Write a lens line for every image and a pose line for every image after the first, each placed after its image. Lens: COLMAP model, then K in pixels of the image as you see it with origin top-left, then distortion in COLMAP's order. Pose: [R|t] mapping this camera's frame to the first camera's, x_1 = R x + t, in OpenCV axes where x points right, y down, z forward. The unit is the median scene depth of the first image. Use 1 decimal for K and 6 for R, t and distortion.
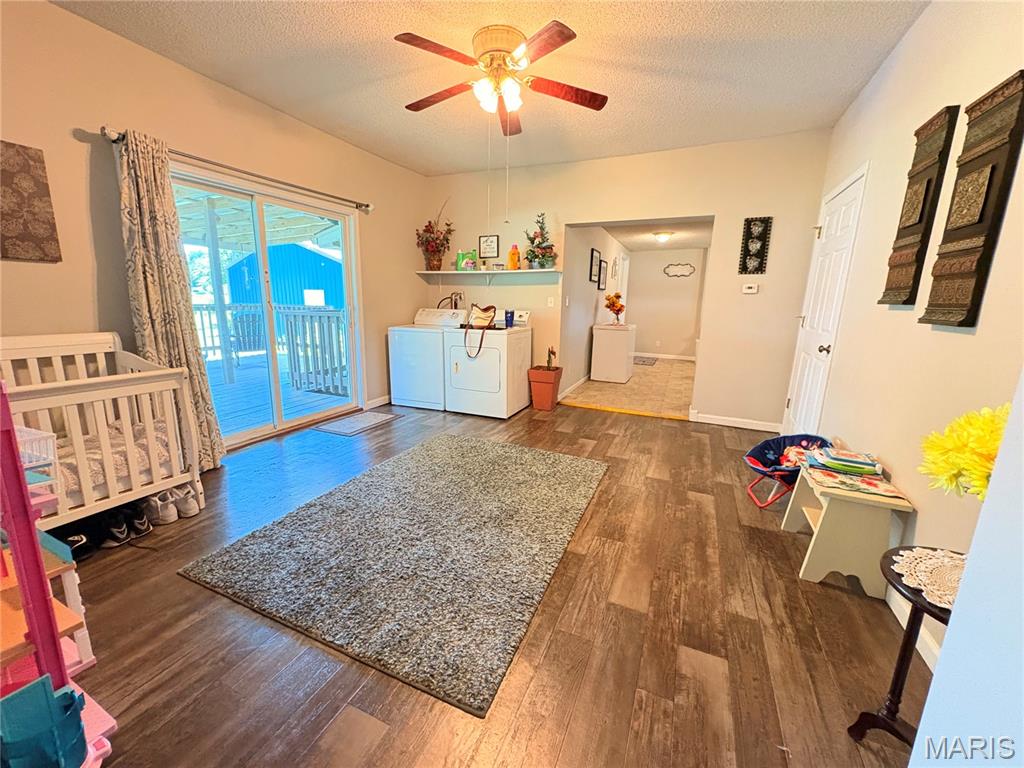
lens RADIAL K [[408.0, 0, 512.1], [0, 408.0, 382.2], [0, 0, 1]] dist [-0.002265, 0.000463]
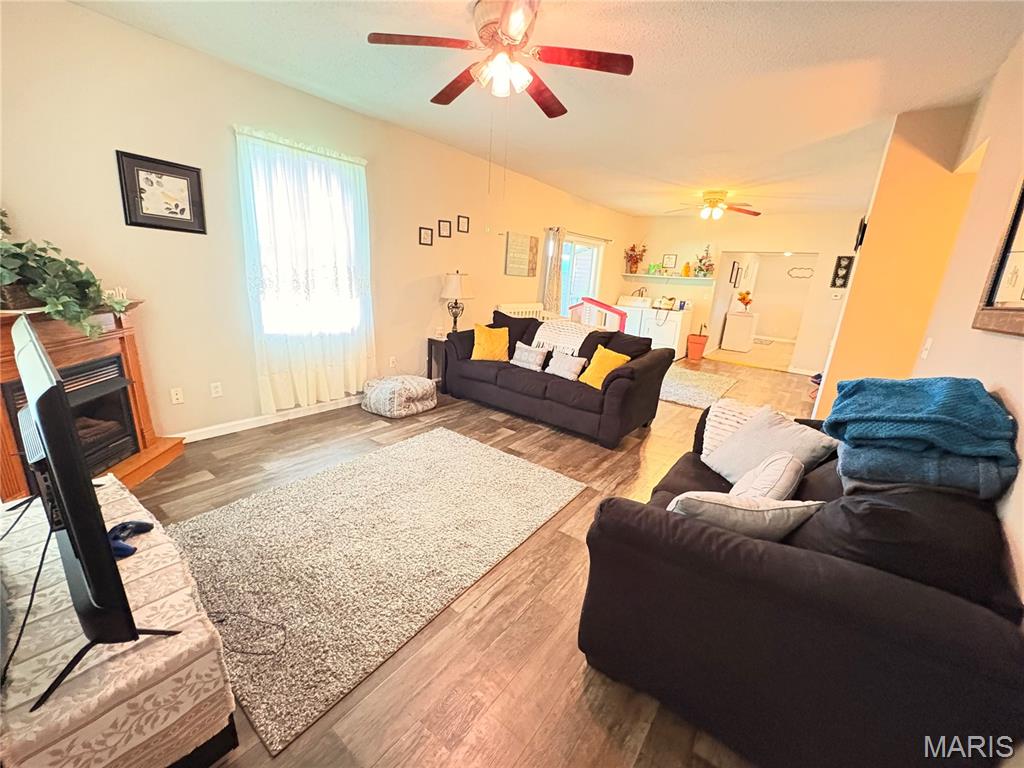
lens RADIAL K [[408.0, 0, 509.6], [0, 408.0, 383.6], [0, 0, 1]] dist [-0.002265, 0.000463]
pose [[0.968403, 0.102580, -0.227318, -0.307459], [-0.090323, 0.993873, 0.063709, 0.144228], [0.232460, -0.041164, 0.971734, -0.954048]]
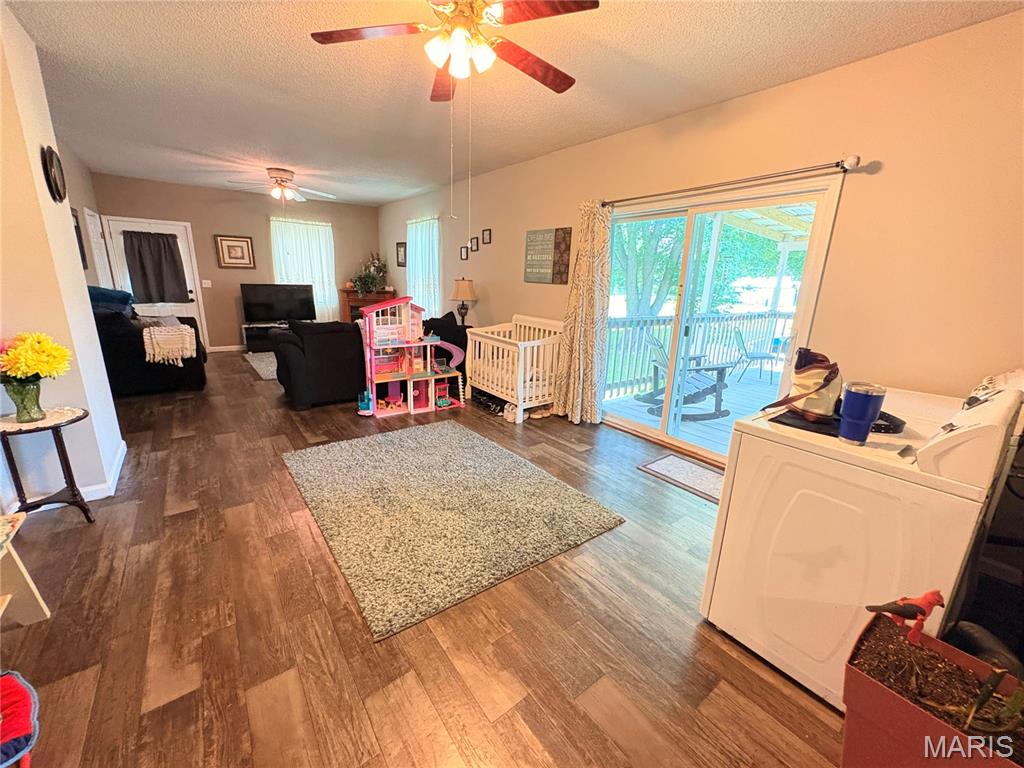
lens RADIAL K [[408.0, 0, 500.6], [0, 408.0, 366.0], [0, 0, 1]] dist [-0.002265, 0.000463]
pose [[-0.492571, 0.148409, -0.857525, 0.404960], [-0.216815, 0.933356, 0.286074, -0.223747], [0.842832, 0.326836, -0.427566, 0.909185]]
